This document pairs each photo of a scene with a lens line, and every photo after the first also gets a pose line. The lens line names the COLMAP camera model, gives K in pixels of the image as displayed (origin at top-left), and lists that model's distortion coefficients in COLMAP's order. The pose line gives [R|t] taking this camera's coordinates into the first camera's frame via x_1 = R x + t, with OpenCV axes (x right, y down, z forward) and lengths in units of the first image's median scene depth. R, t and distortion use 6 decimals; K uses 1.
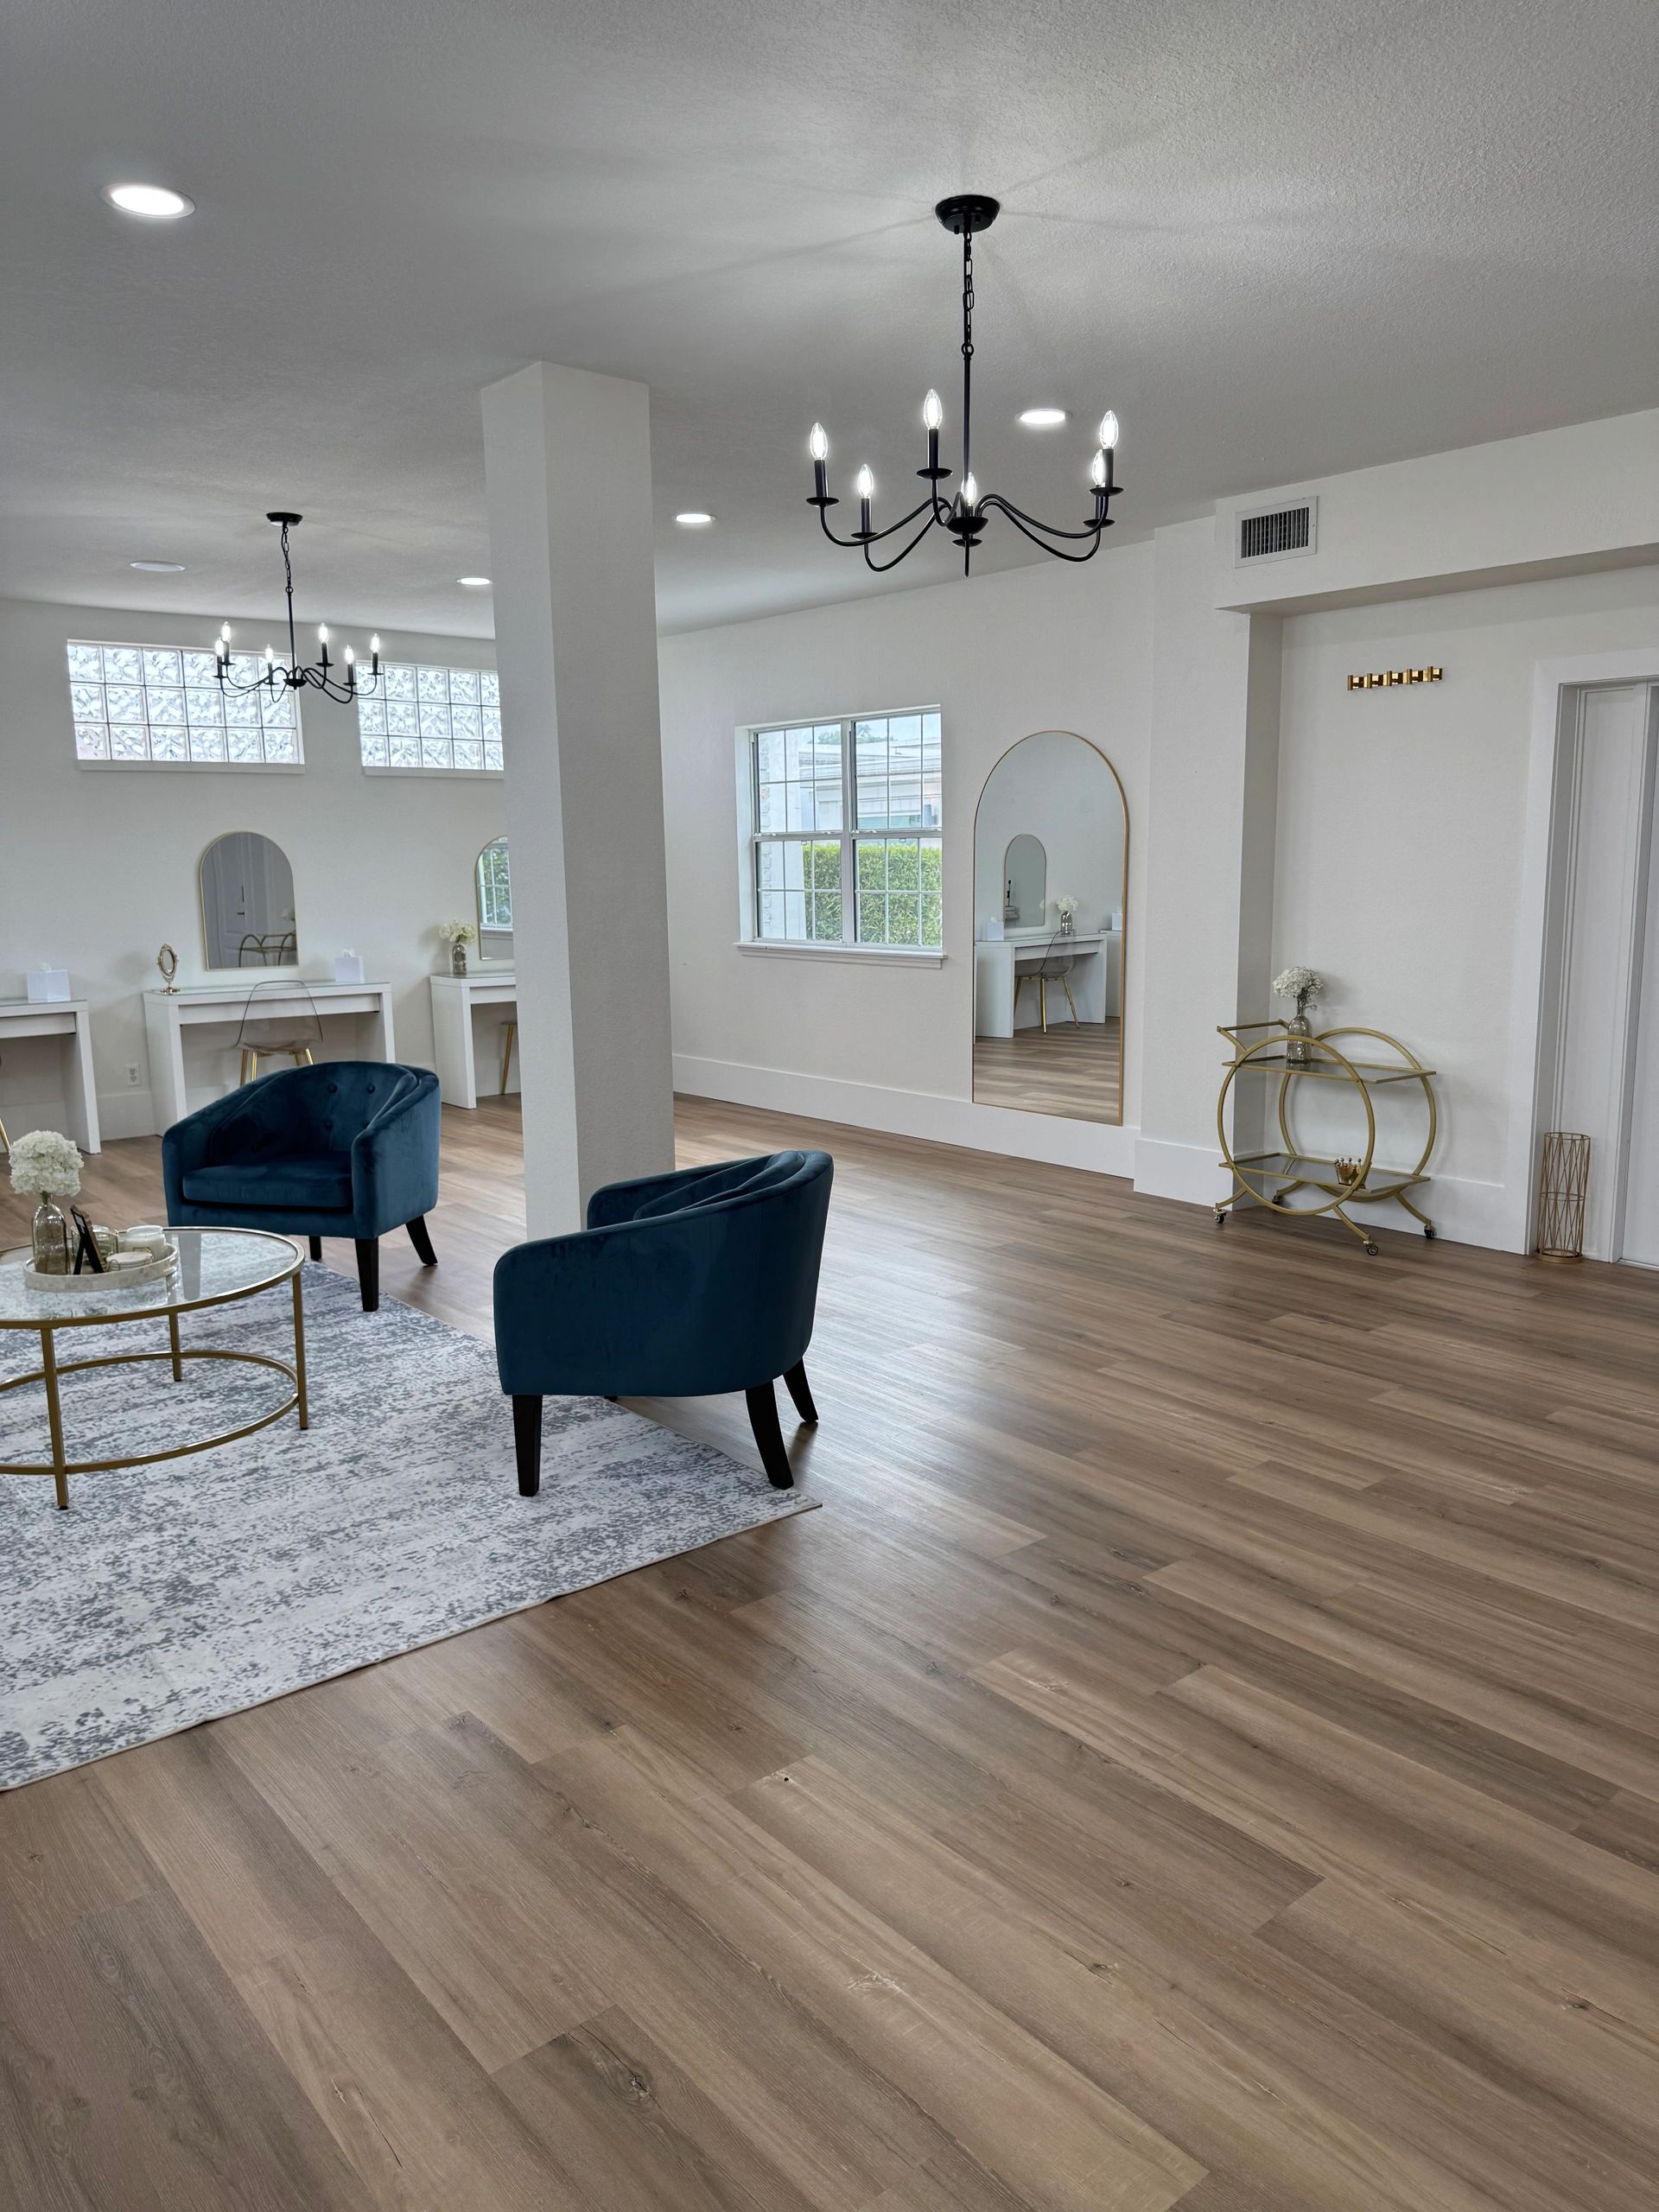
lens RADIAL K [[1536.8, 0, 829.5], [0, 1536.8, 1106.0], [0, 0, 1]] dist [0.015951, -0.050803]
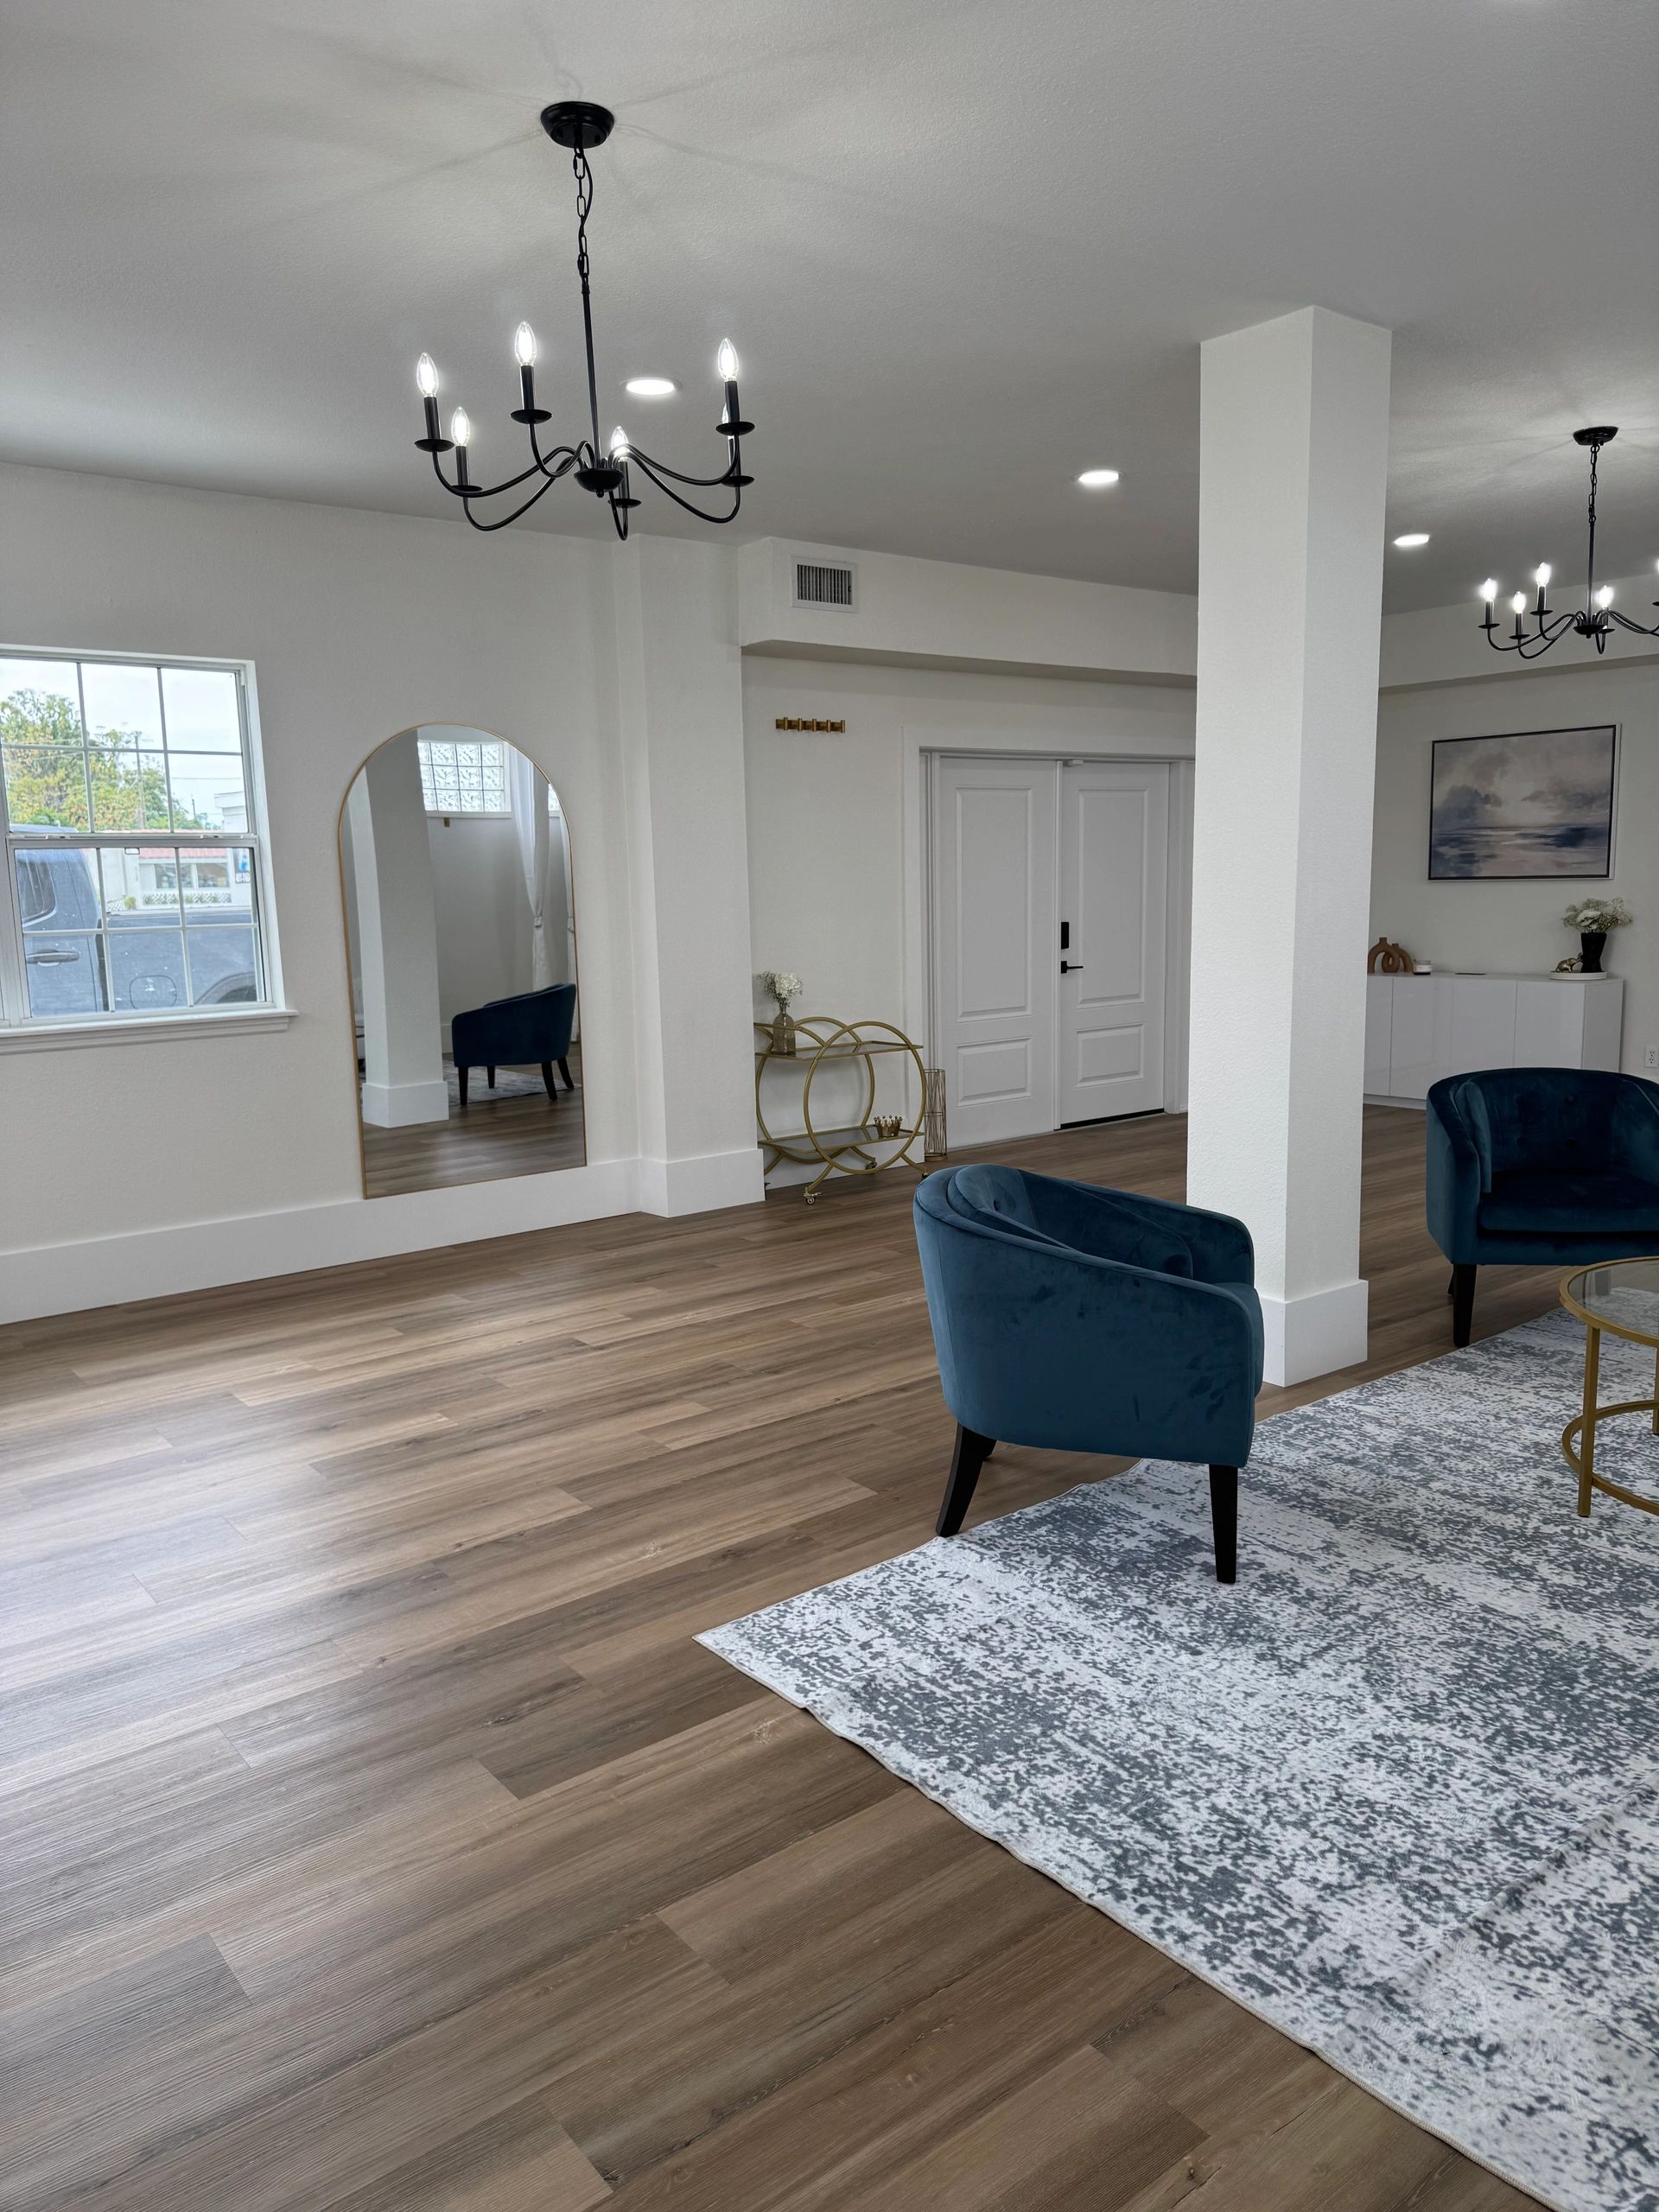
lens RADIAL K [[1530.6, 0, 829.5], [0, 1530.6, 1106.0], [0, 0, 1]] dist [-0.004713, -0.003400]
pose [[0.032369, -0.132980, 0.990590, -1.720200], [0.185921, 0.974612, 0.124760, -0.264617], [-0.982031, 0.180133, 0.056271, 1.949550]]
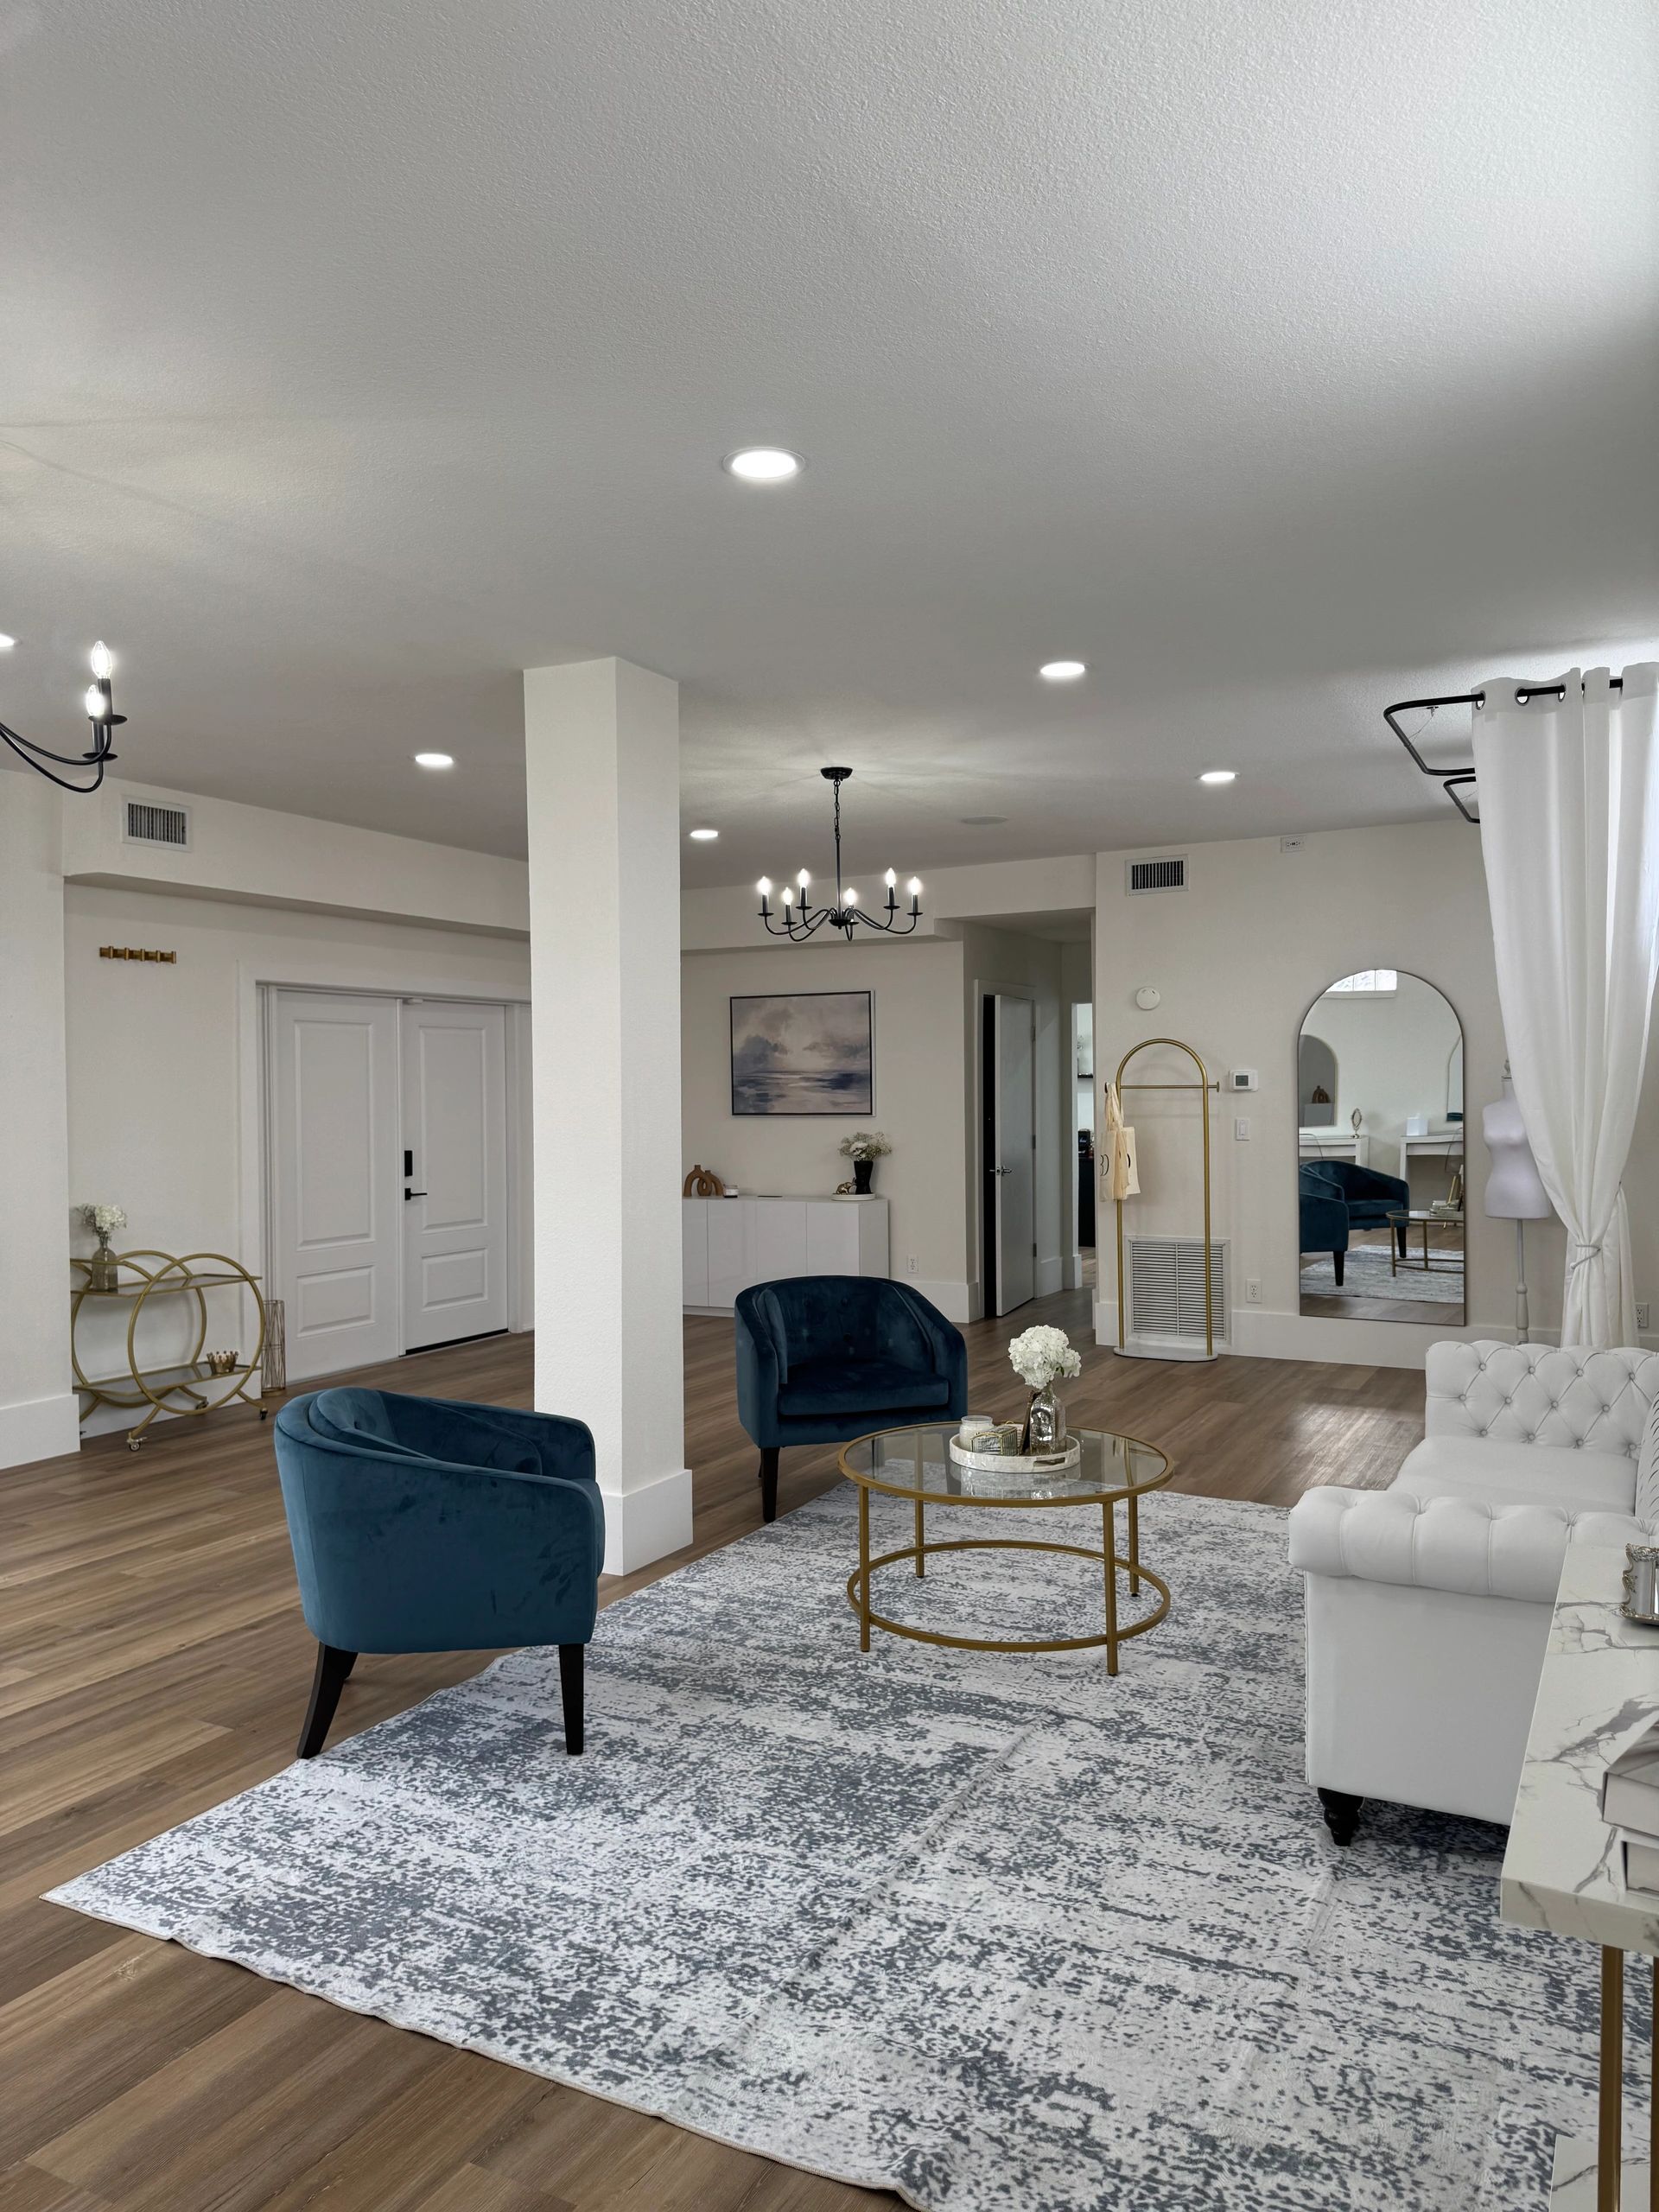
lens RADIAL K [[1576.8, 0, 795.3], [0, 1576.8, 1013.0], [0, 0, 1]] dist [0.003724, -0.054725]
pose [[-0.360333, 0.064527, 0.930589, -1.956767], [0.169514, 0.985524, -0.002698, -0.290228], [-0.917292, 0.156776, -0.366055, 2.003720]]
